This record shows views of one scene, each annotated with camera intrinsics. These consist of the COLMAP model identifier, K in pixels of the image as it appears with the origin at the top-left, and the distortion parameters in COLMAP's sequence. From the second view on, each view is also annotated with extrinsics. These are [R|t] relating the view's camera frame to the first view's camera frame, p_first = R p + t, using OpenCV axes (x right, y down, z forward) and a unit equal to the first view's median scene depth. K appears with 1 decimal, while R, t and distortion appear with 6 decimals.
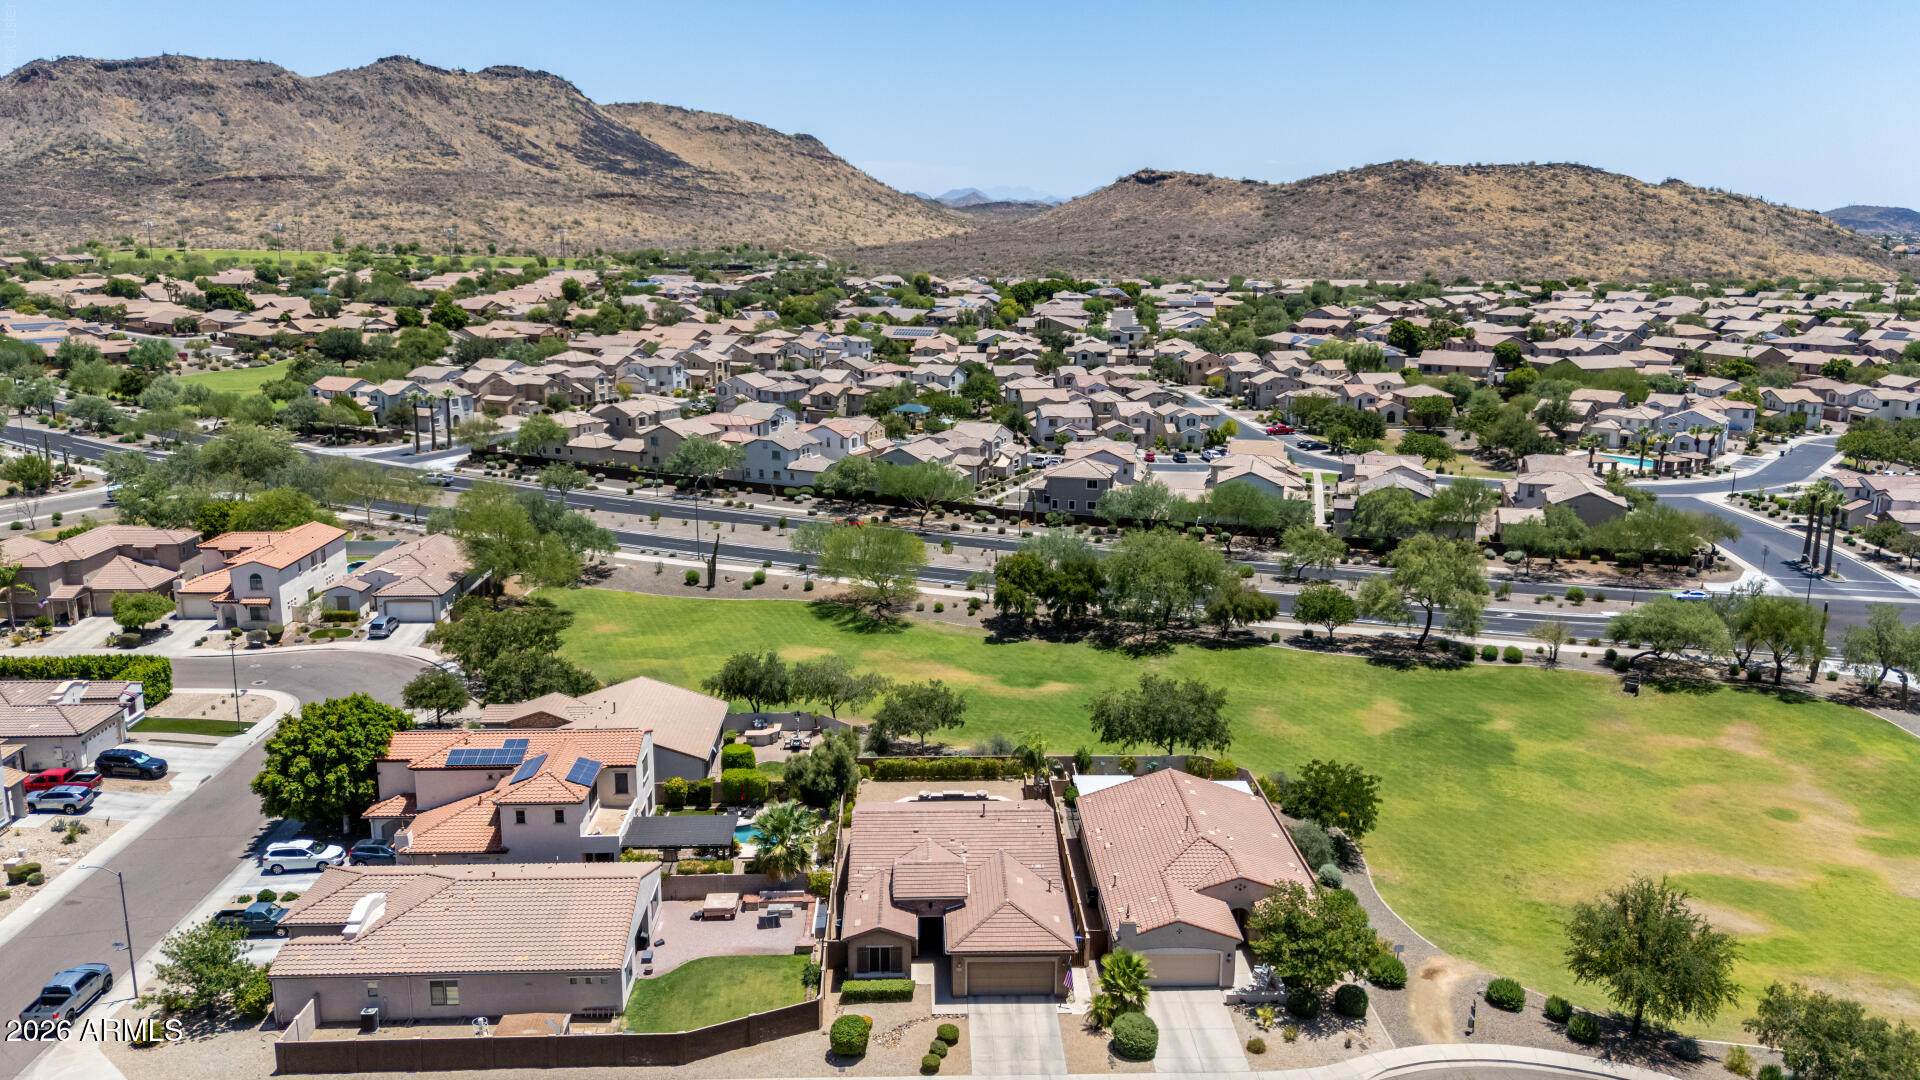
lens RADIAL K [[1488.1, 0, 964.6], [0, 1488.1, 528.4], [0, 0, 1]] dist [0.066612, -0.061980]
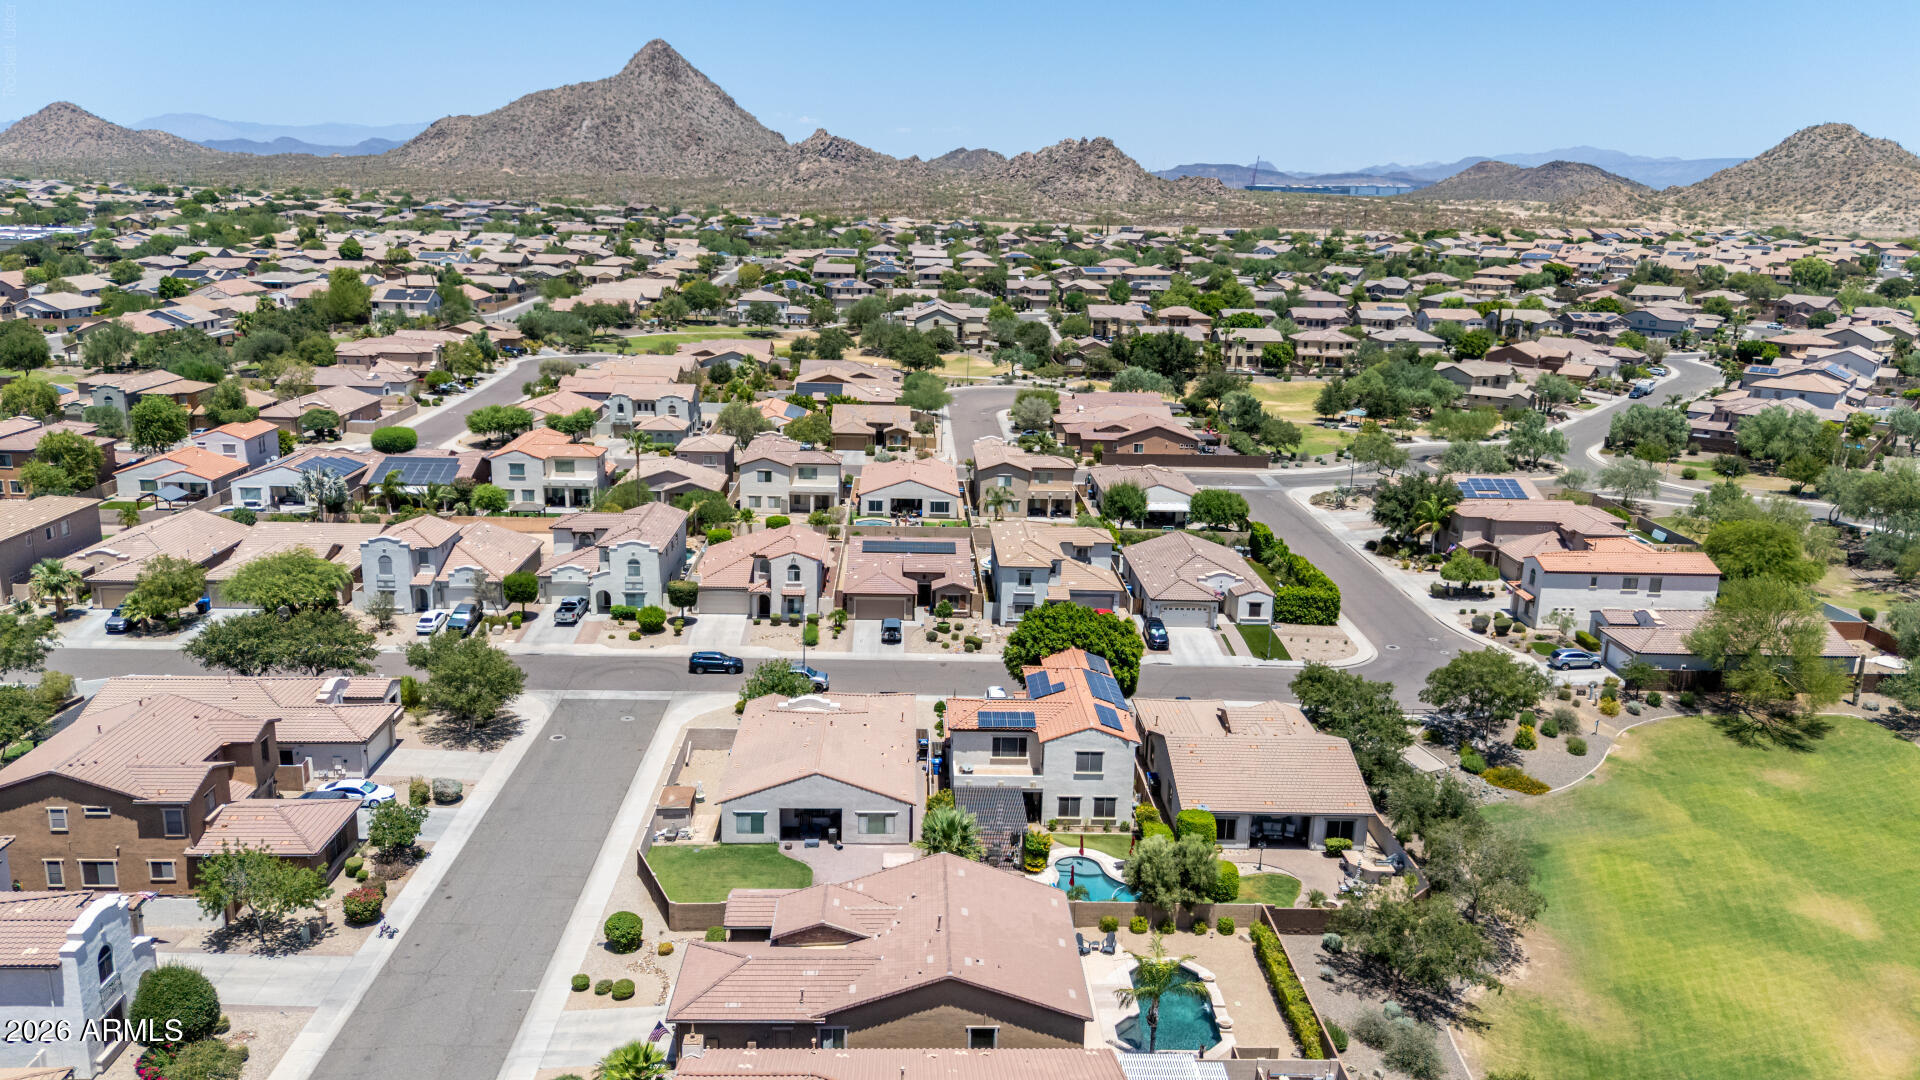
lens RADIAL K [[1426.8, 0, 964.1], [0, 1426.8, 536.0], [0, 0, 1]] dist [0.071537, -0.067327]
pose [[0.003288, 0.236674, -0.971584, 0.076503], [-0.242173, 0.942856, 0.228857, -0.020177], [0.970227, 0.234539, 0.060416, 0.097569]]
